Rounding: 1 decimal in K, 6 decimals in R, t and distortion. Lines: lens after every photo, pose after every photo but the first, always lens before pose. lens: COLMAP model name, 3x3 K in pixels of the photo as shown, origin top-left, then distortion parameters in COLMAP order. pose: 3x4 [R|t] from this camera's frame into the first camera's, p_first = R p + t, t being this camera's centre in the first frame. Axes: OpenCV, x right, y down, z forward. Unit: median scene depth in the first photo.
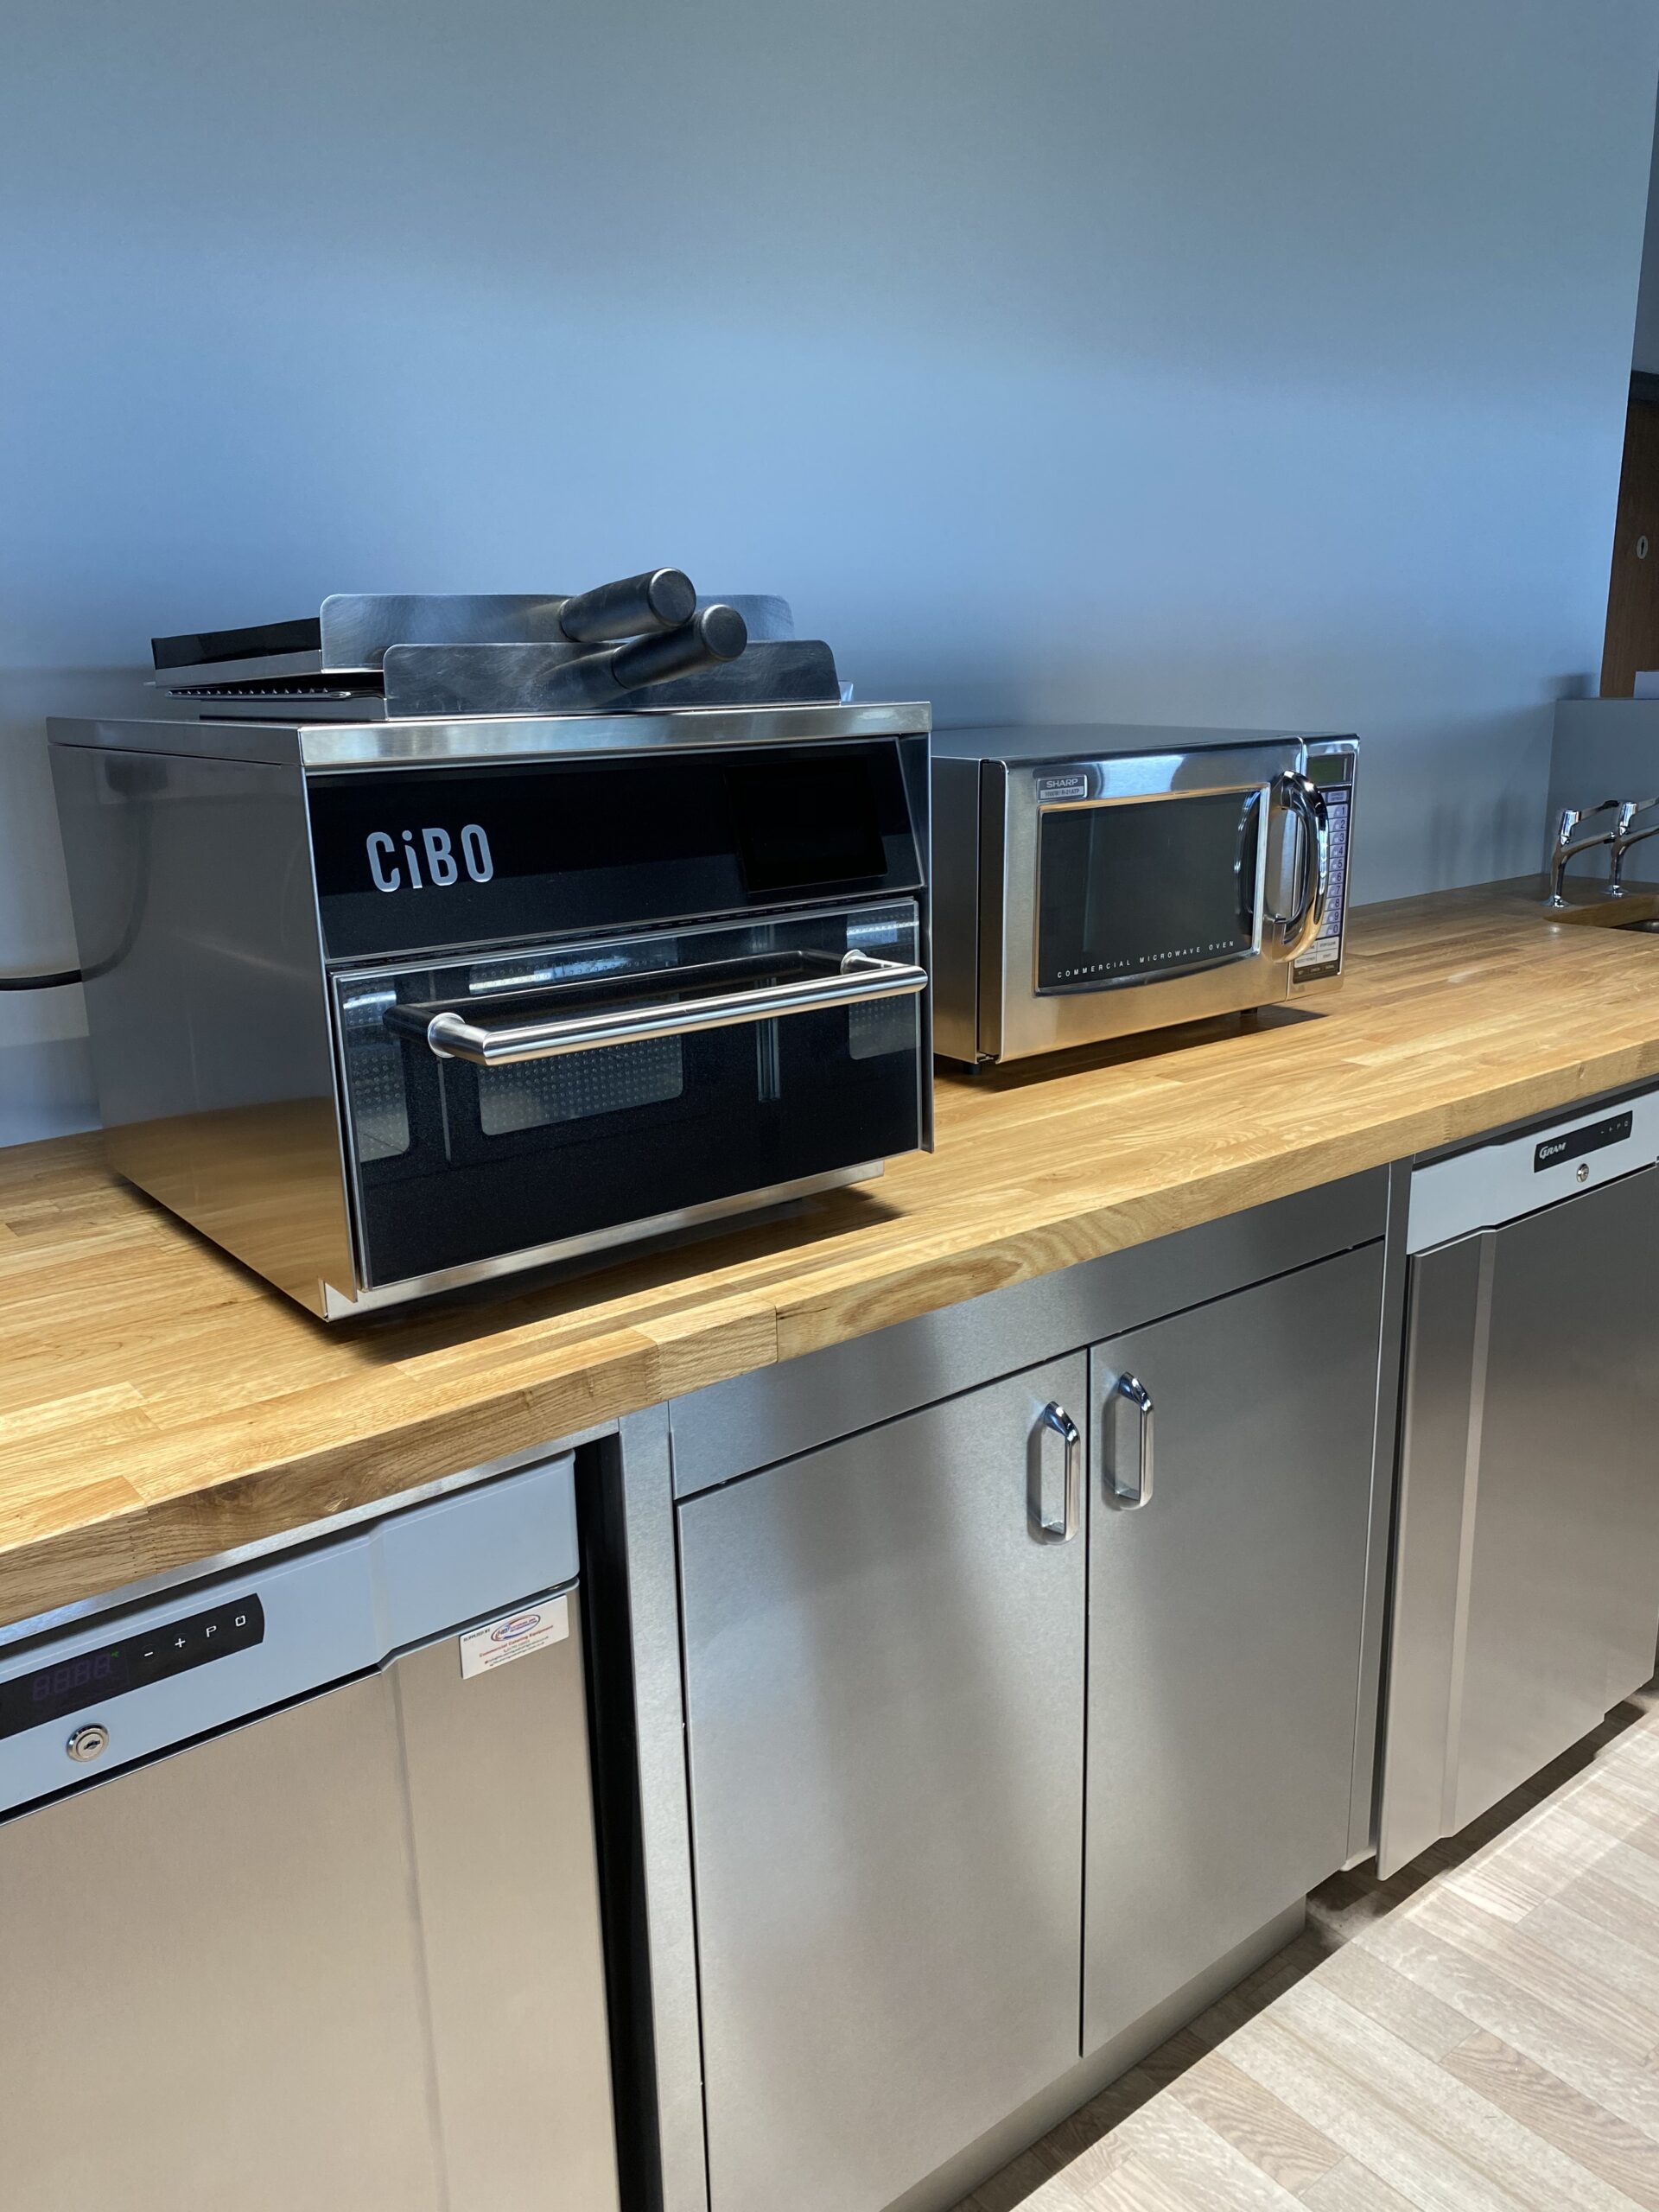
lens RADIAL K [[1683.8, 0, 823.2], [0, 1683.8, 1112.9], [0, 0, 1]] dist [0.028001, -0.025240]
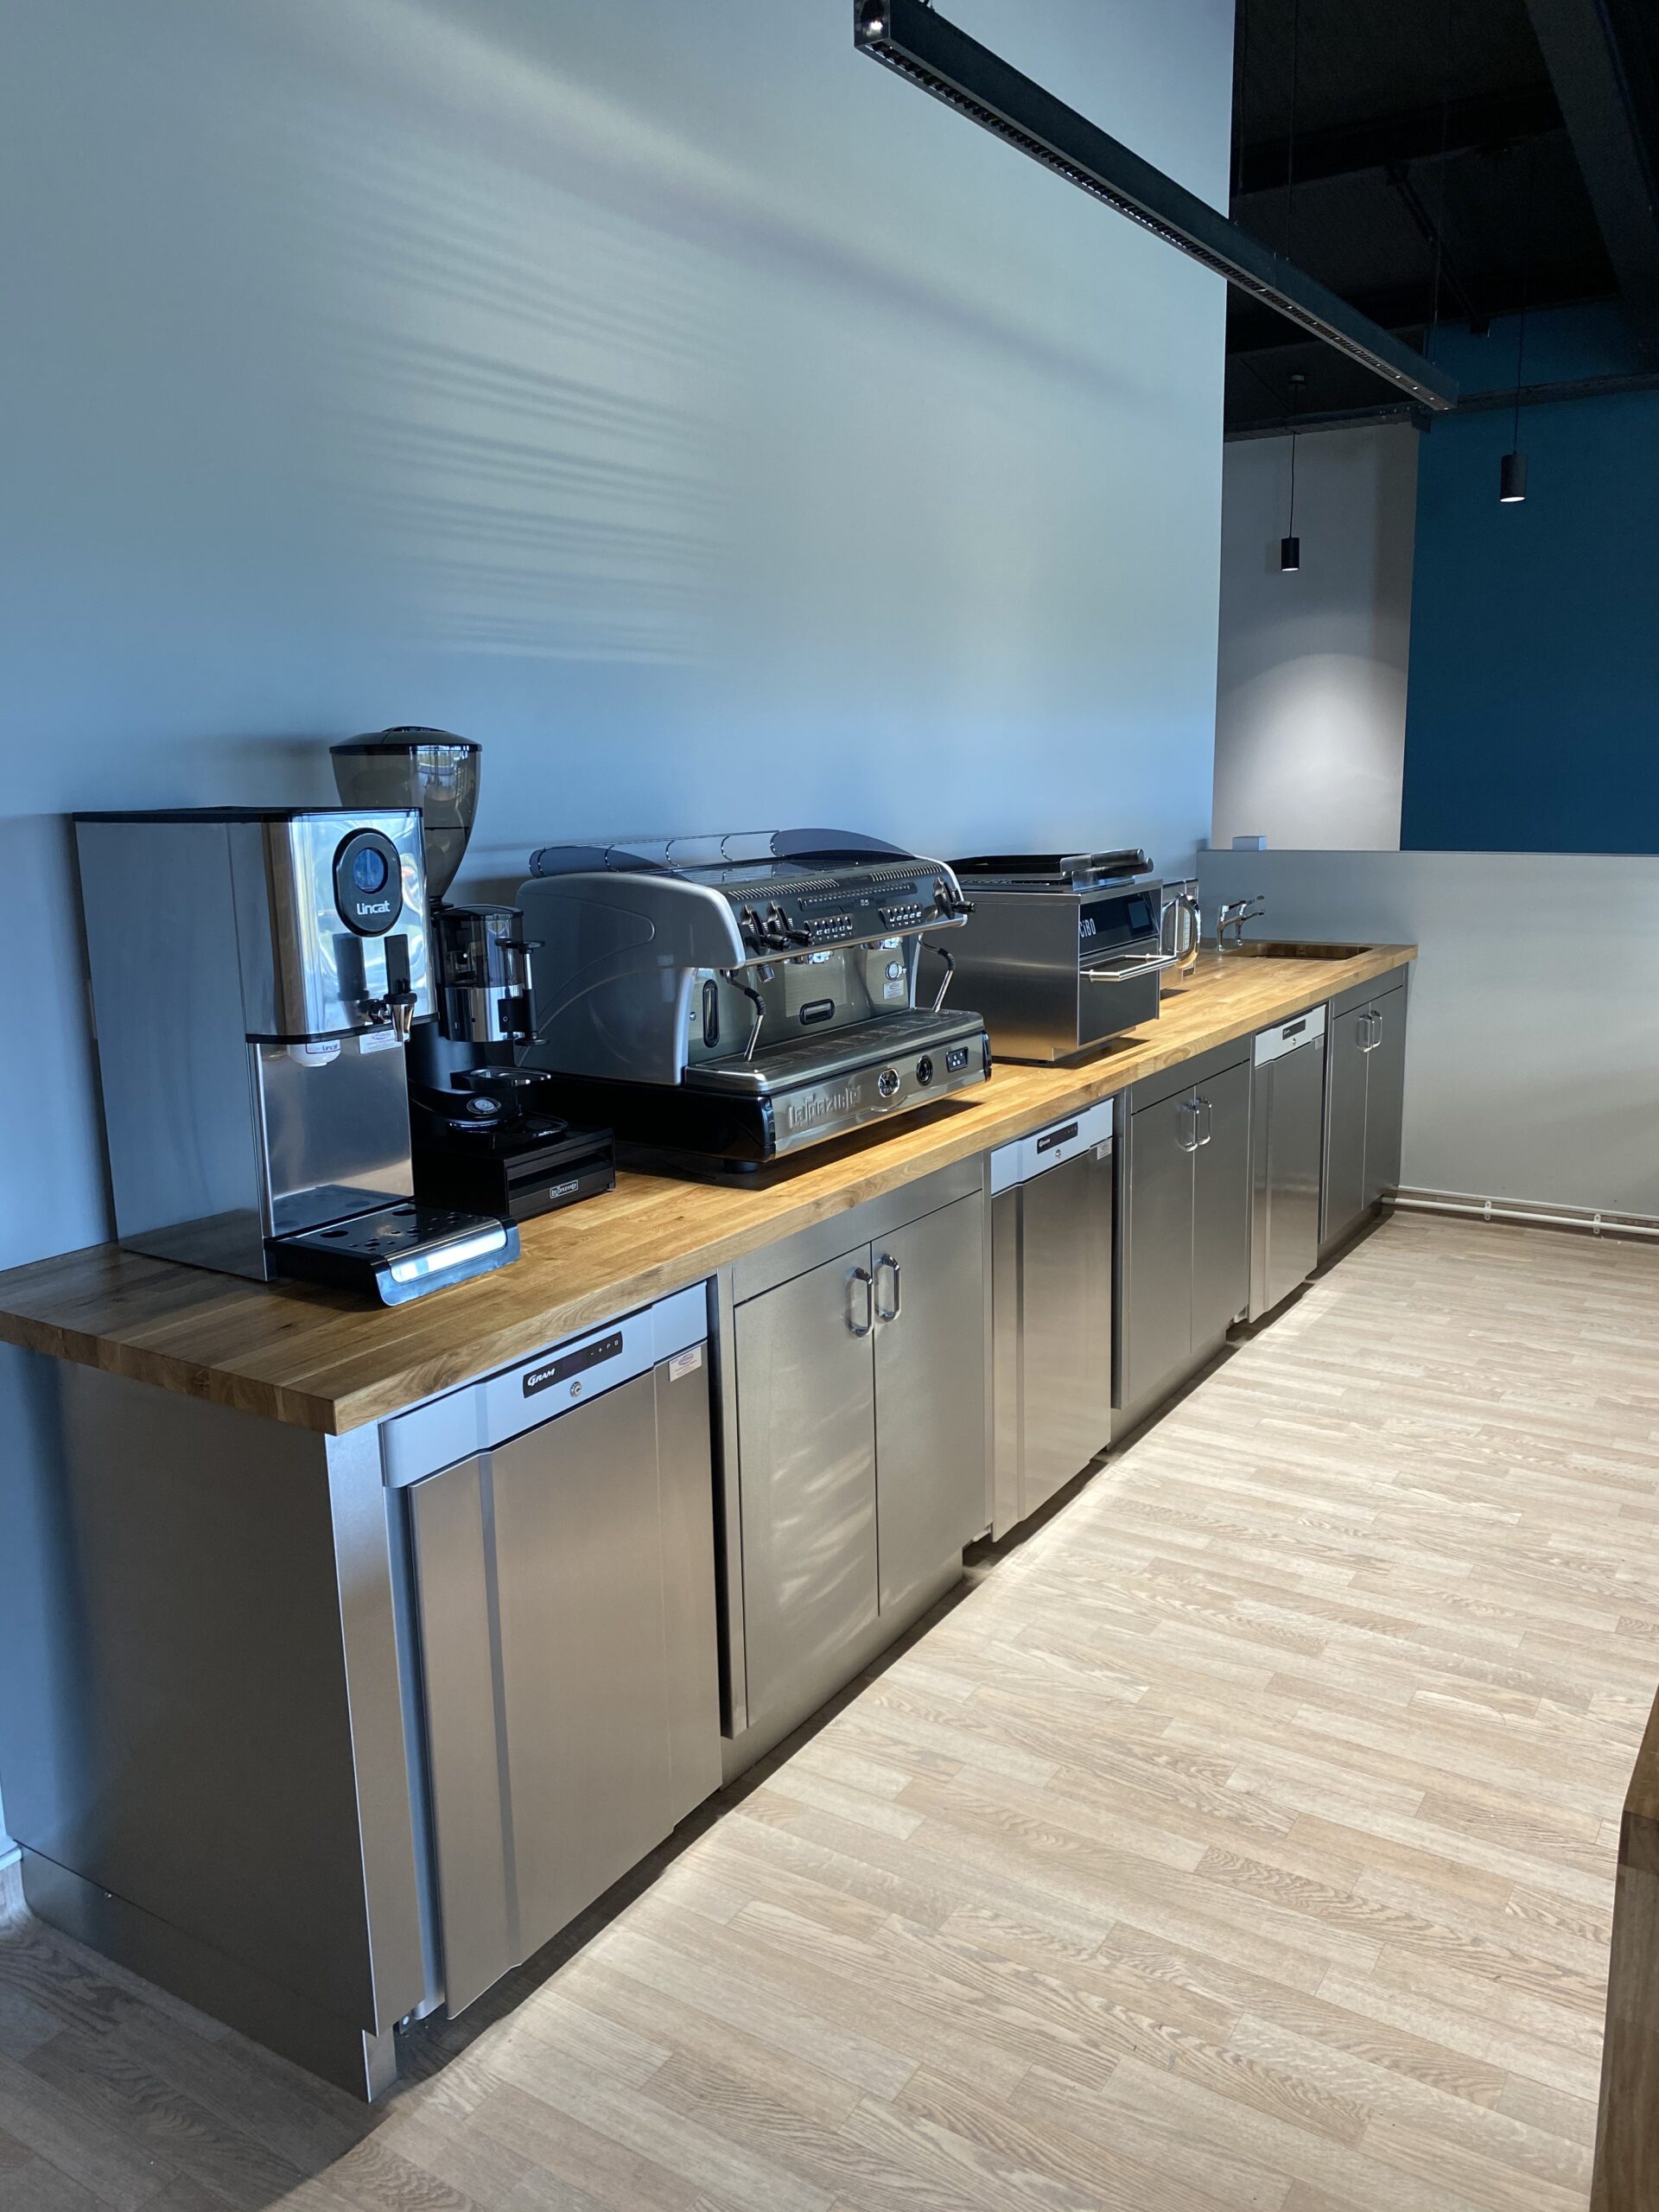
lens RADIAL K [[1683.8, 0, 825.4], [0, 1683.8, 1094.2], [0, 0, 1]] dist [0.028001, -0.025240]
pose [[0.945549, -0.060142, 0.319874, -1.137044], [0.082598, 0.994946, -0.057091, 0.215874], [-0.314824, 0.080403, 0.945738, -1.305530]]
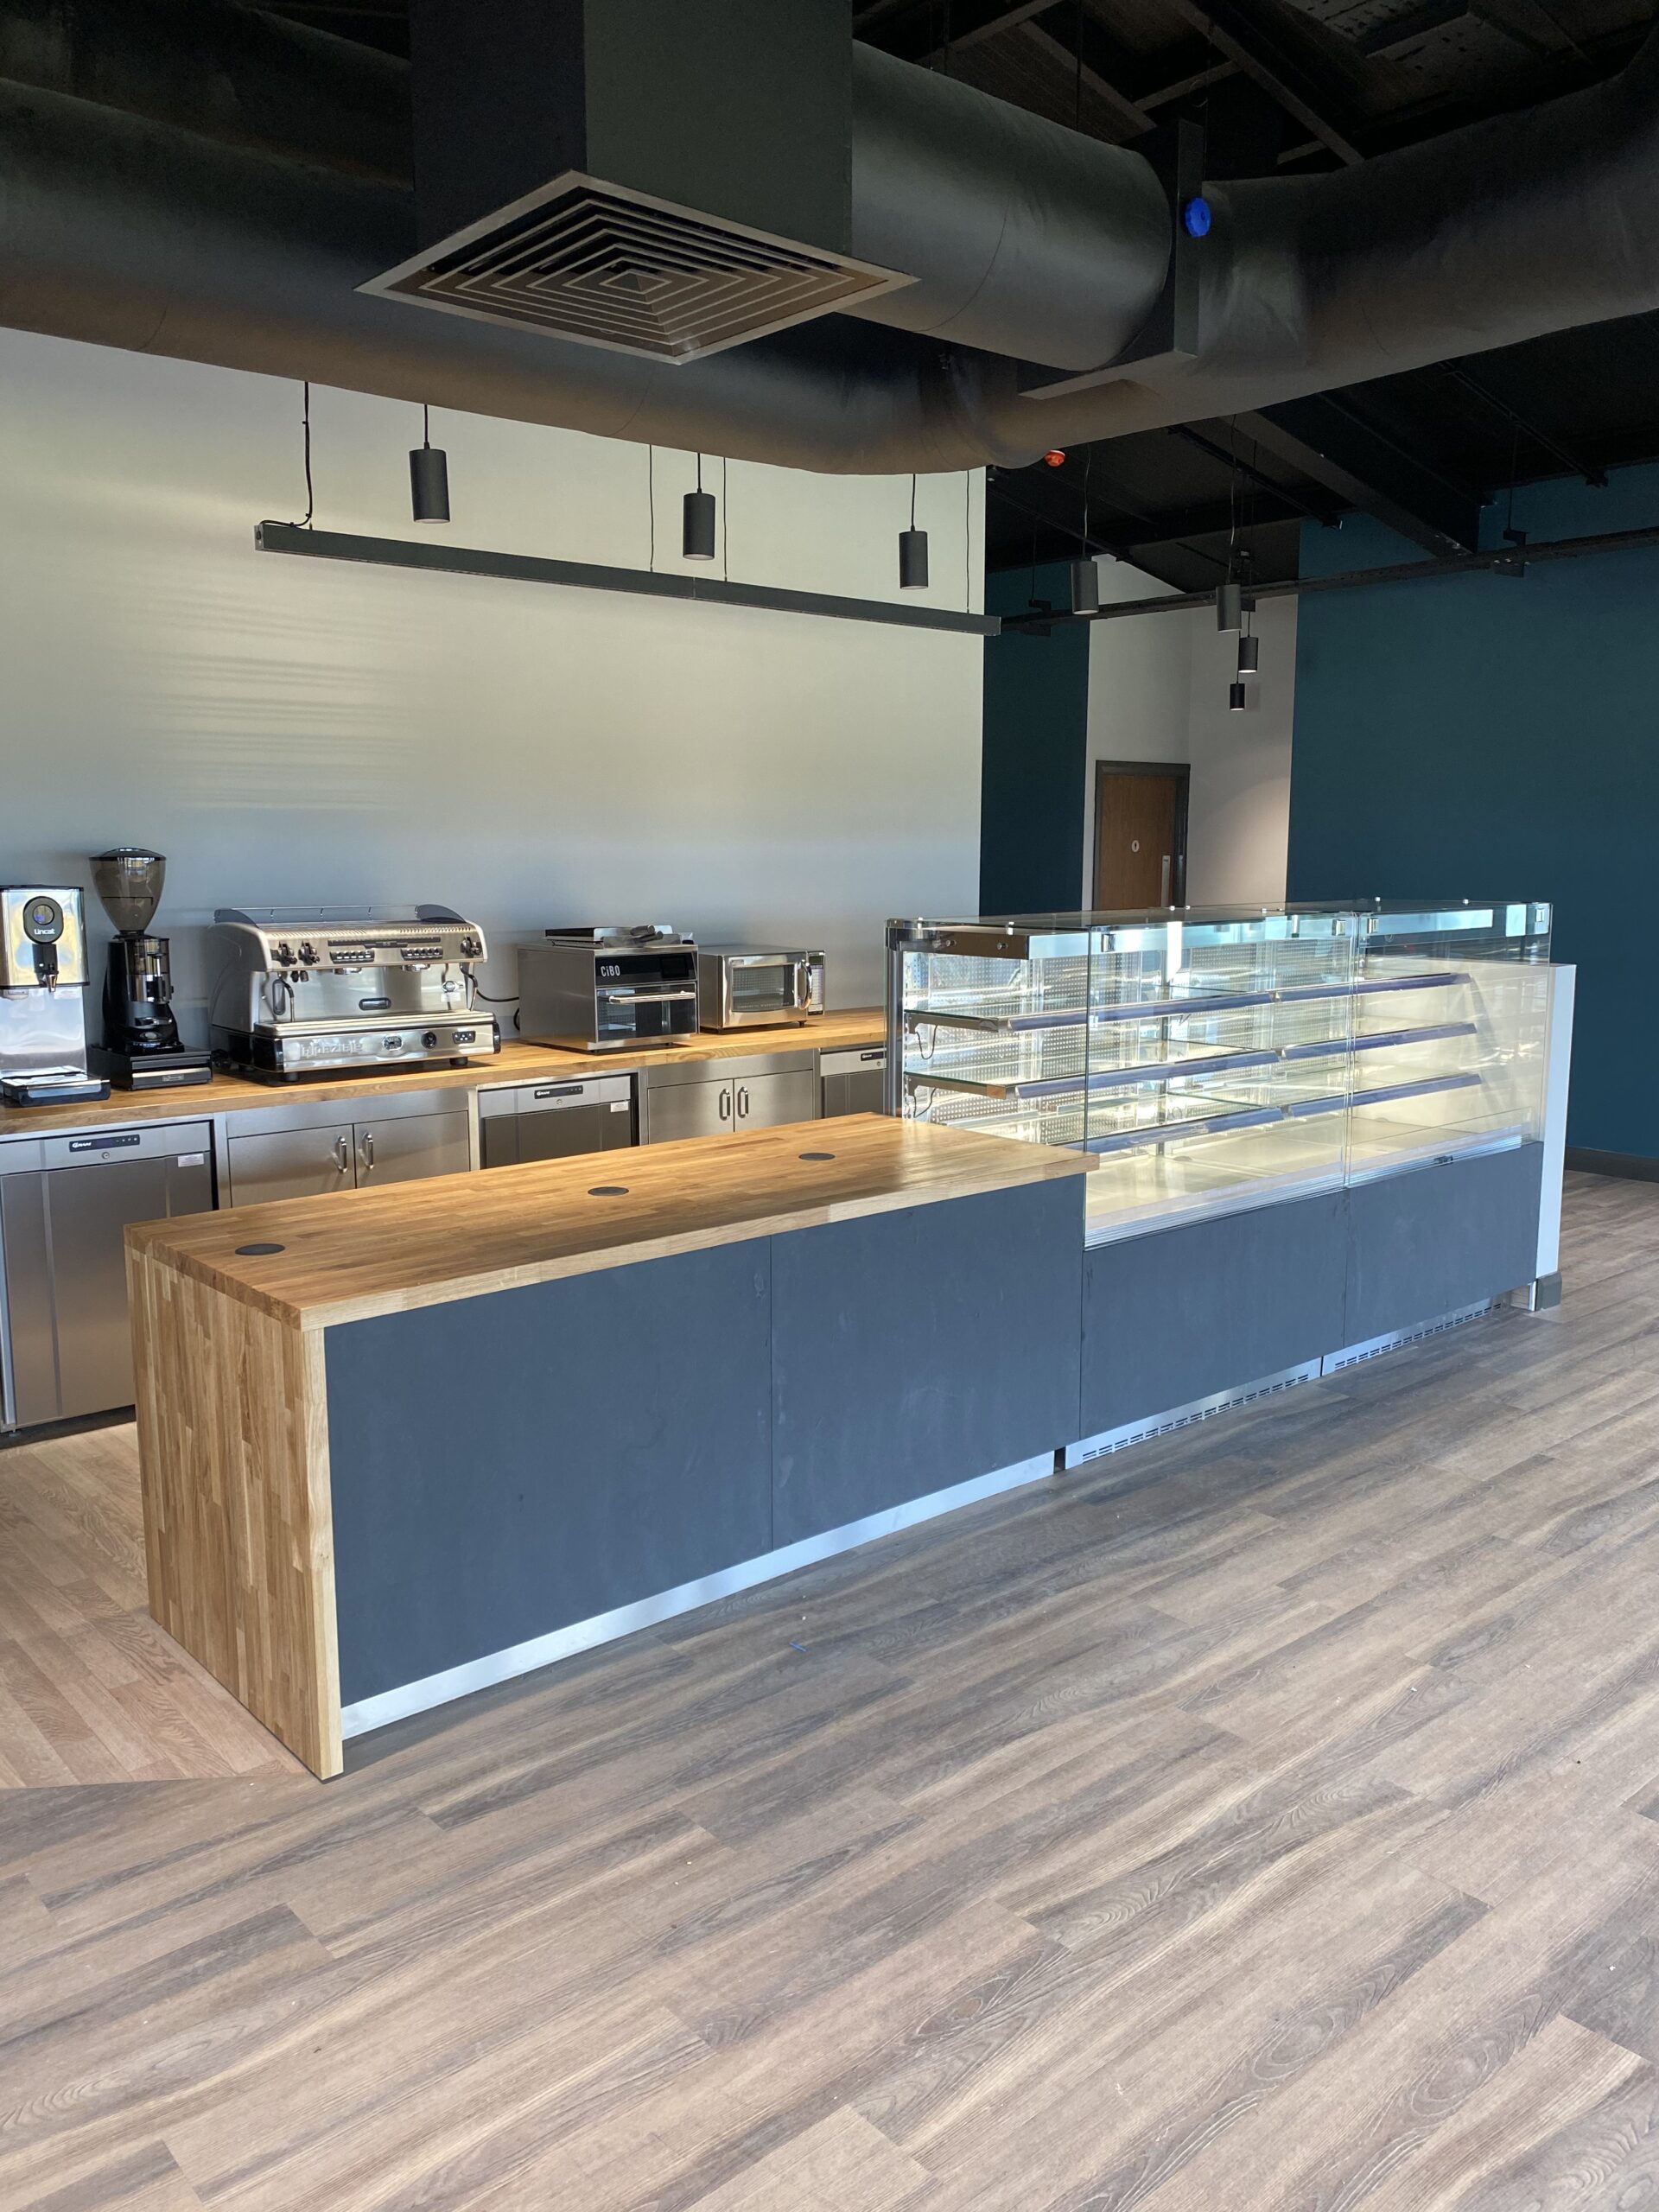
lens RADIAL K [[1683.8, 0, 840.1], [0, 1683.8, 1078.2], [0, 0, 1]] dist [0.028001, -0.025240]
pose [[0.997389, 0.014962, 0.070643, 0.101116], [-0.006231, 0.992482, -0.122230, 0.560345], [-0.071941, 0.121471, 0.989985, -2.892678]]
